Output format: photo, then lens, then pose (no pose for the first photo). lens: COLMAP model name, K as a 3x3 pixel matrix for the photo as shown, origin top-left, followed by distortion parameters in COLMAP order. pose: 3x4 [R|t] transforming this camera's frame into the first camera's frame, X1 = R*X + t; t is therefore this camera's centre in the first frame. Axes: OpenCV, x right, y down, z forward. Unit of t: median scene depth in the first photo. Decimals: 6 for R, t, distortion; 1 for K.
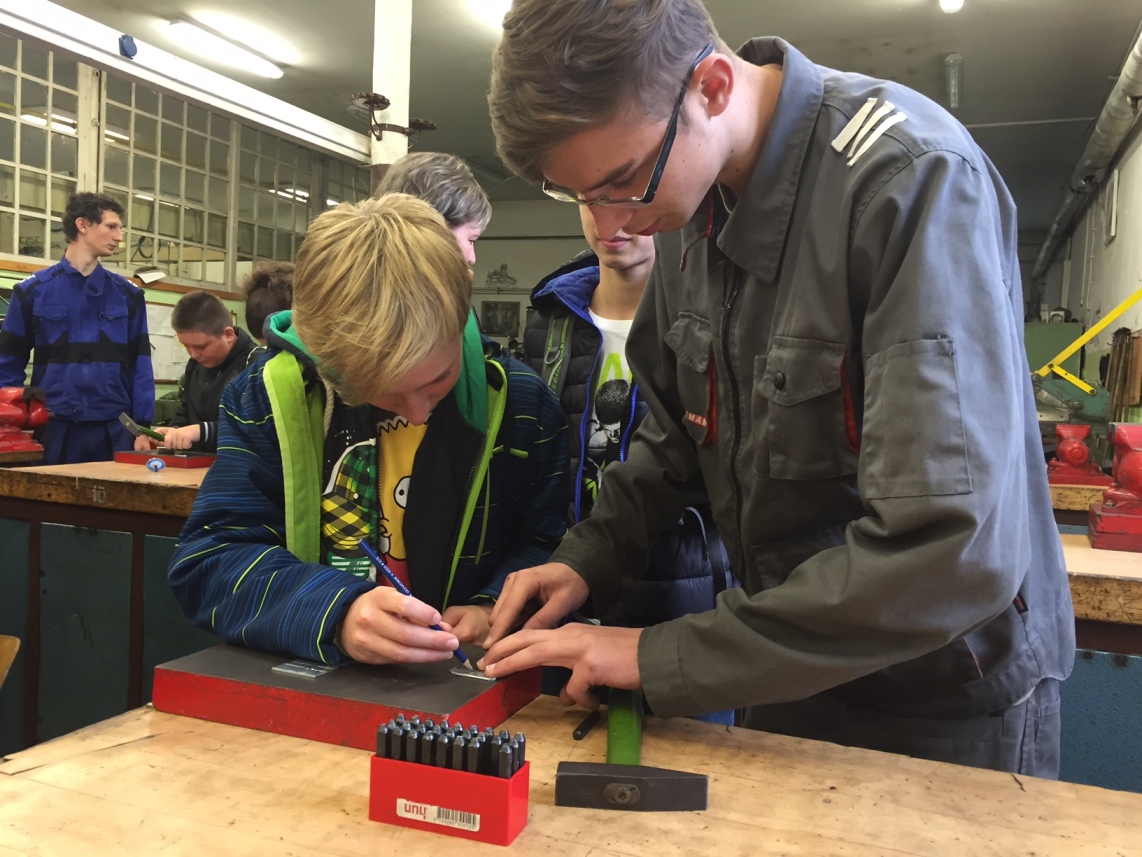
lens RADIAL K [[971.2, 0, 571.0], [0, 971.2, 428.5], [0, 0, 1]] dist [0.073345, -0.105865]
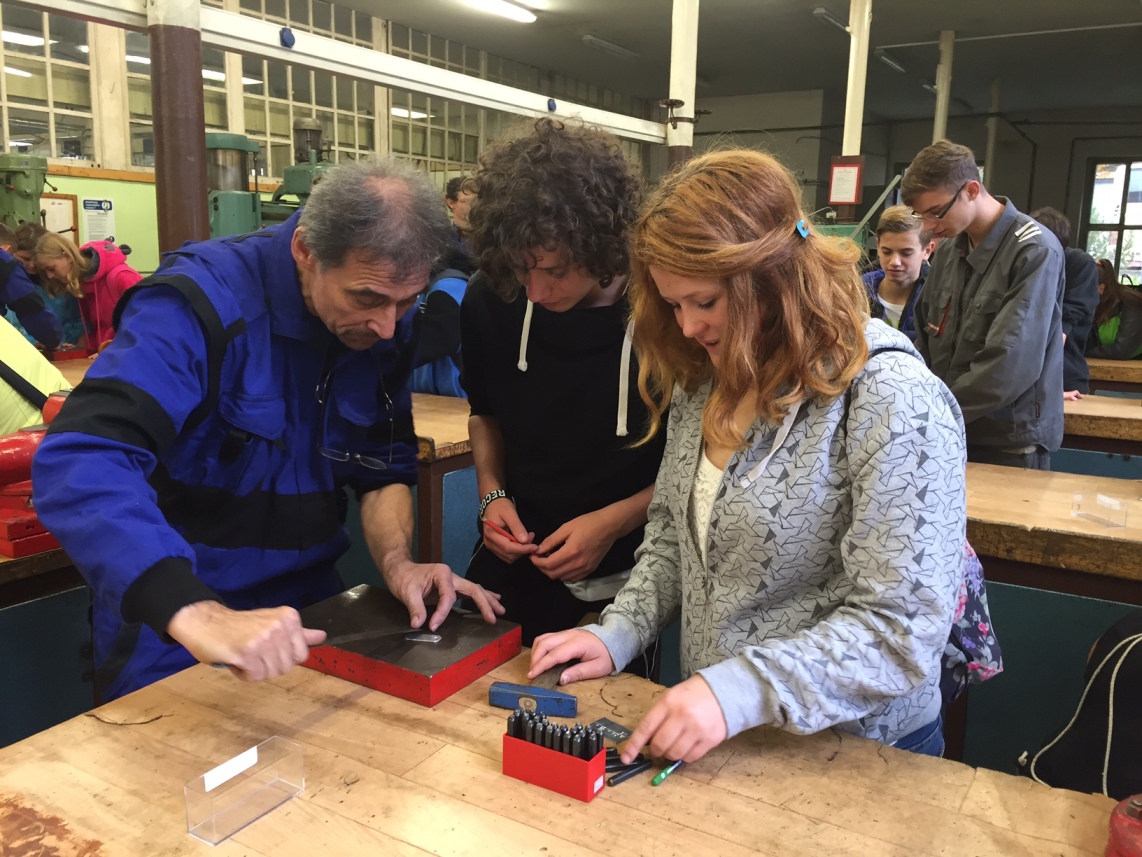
lens RADIAL K [[966.4, 0, 567.1], [0, 966.4, 437.8], [0, 0, 1]] dist [0.075652, -0.115743]
pose [[0.984506, 0.012492, -0.174903, -0.039167], [0.011824, 0.990459, 0.137298, -0.017032], [0.174950, -0.137238, 0.974966, -0.203064]]
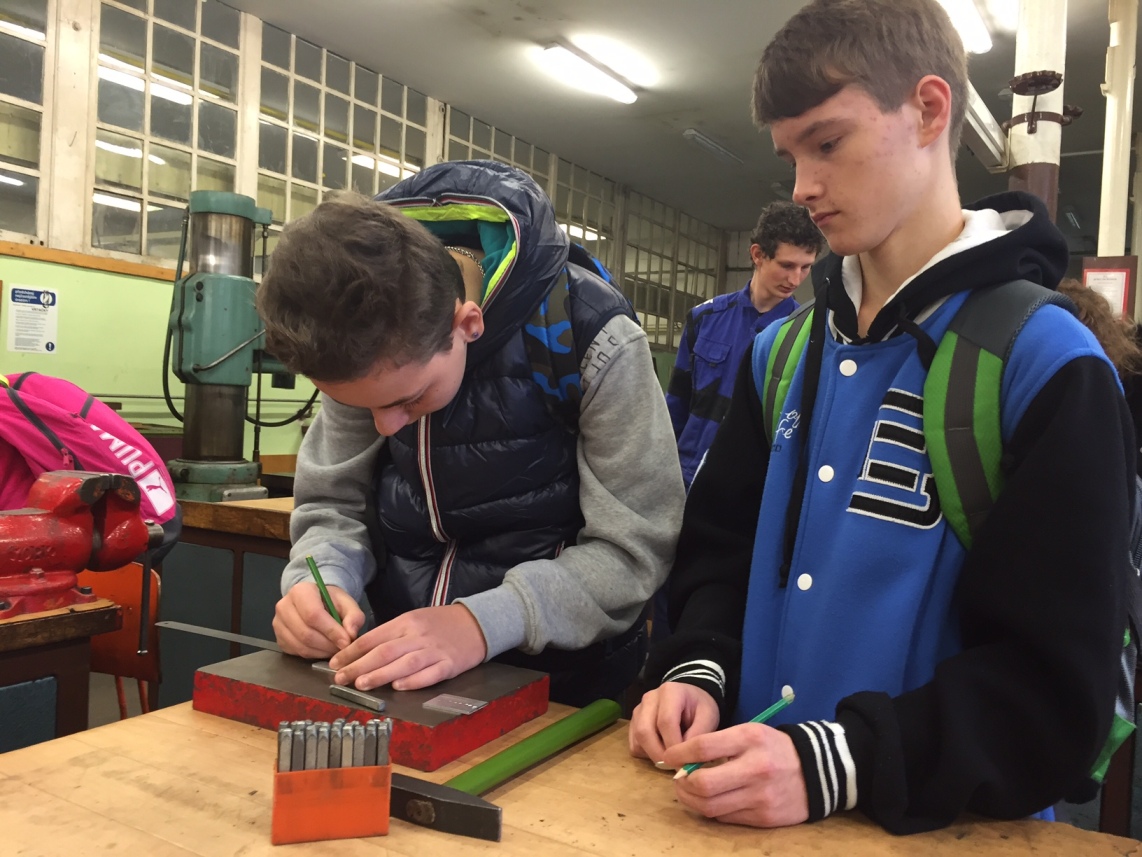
lens RADIAL K [[971.2, 0, 571.0], [0, 971.2, 428.5], [0, 0, 1]] dist [0.073345, -0.105865]
pose [[0.984229, 0.007767, -0.176730, -0.172172], [-0.013834, 0.999355, -0.033124, -0.010754], [0.176359, 0.035047, 0.983702, 0.068560]]
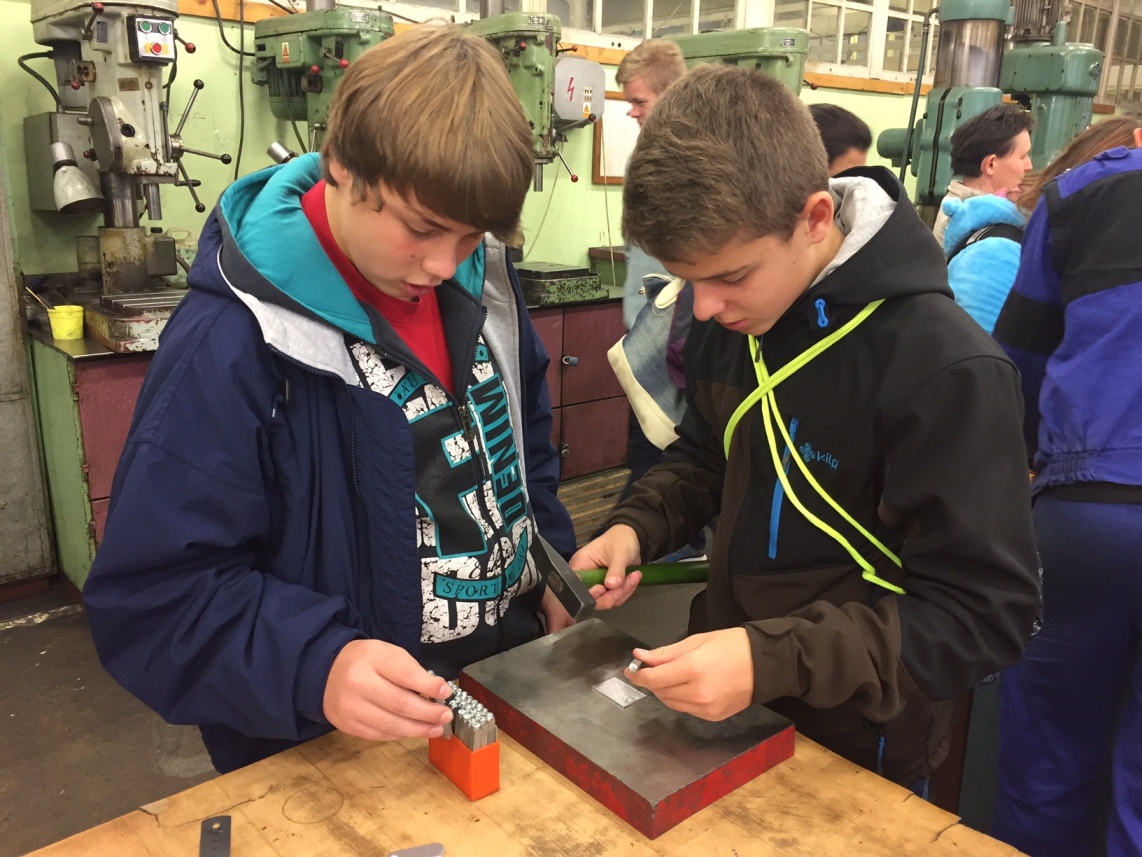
lens RADIAL K [[971.2, 0, 571.0], [0, 971.2, 428.5], [0, 0, 1]] dist [0.073345, -0.105865]
pose [[0.892144, 0.095096, -0.441629, -0.408258], [-0.003338, 0.978954, 0.204054, -0.040520], [0.451739, -0.180571, 0.873685, -0.020880]]
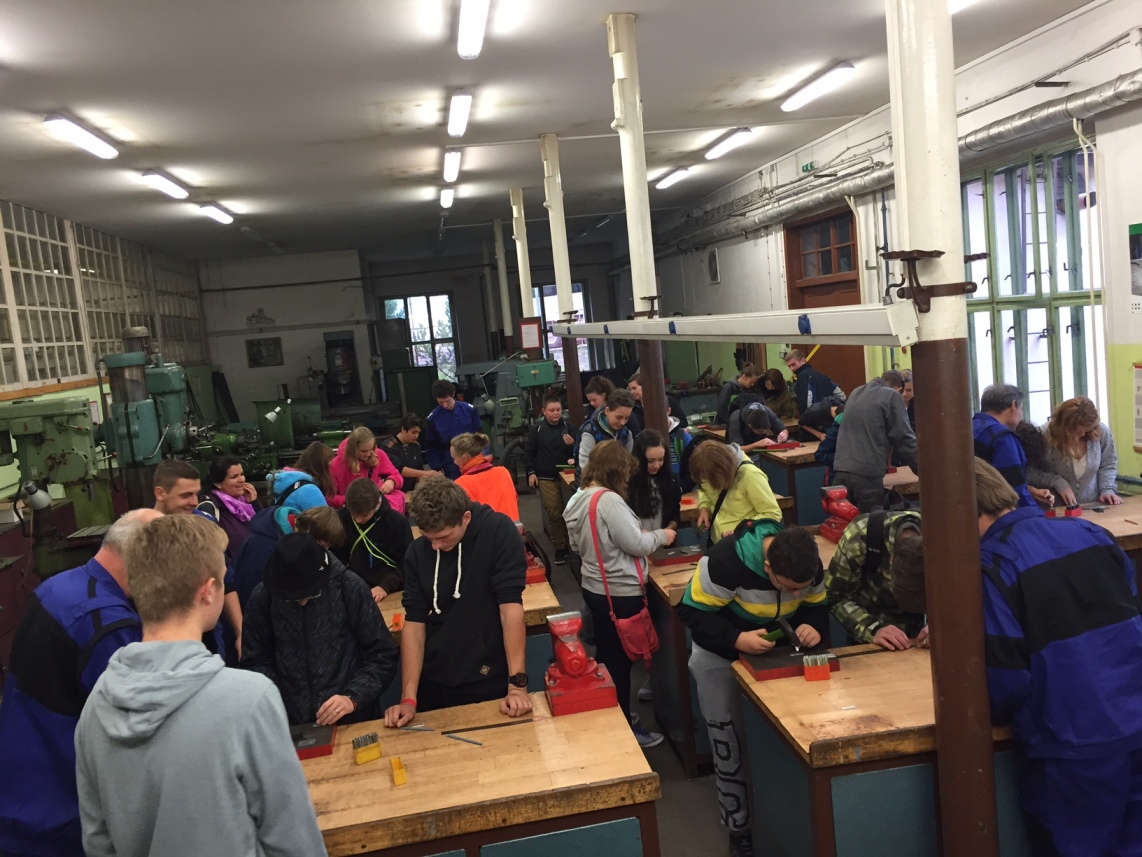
lens RADIAL K [[966.4, 0, 567.1], [0, 966.4, 437.8], [0, 0, 1]] dist [0.075652, -0.115743]
pose [[0.852271, -0.182115, 0.490376, -0.581515], [0.152124, 0.983213, 0.100753, -0.110560], [-0.500492, -0.011271, 0.865668, -0.432322]]
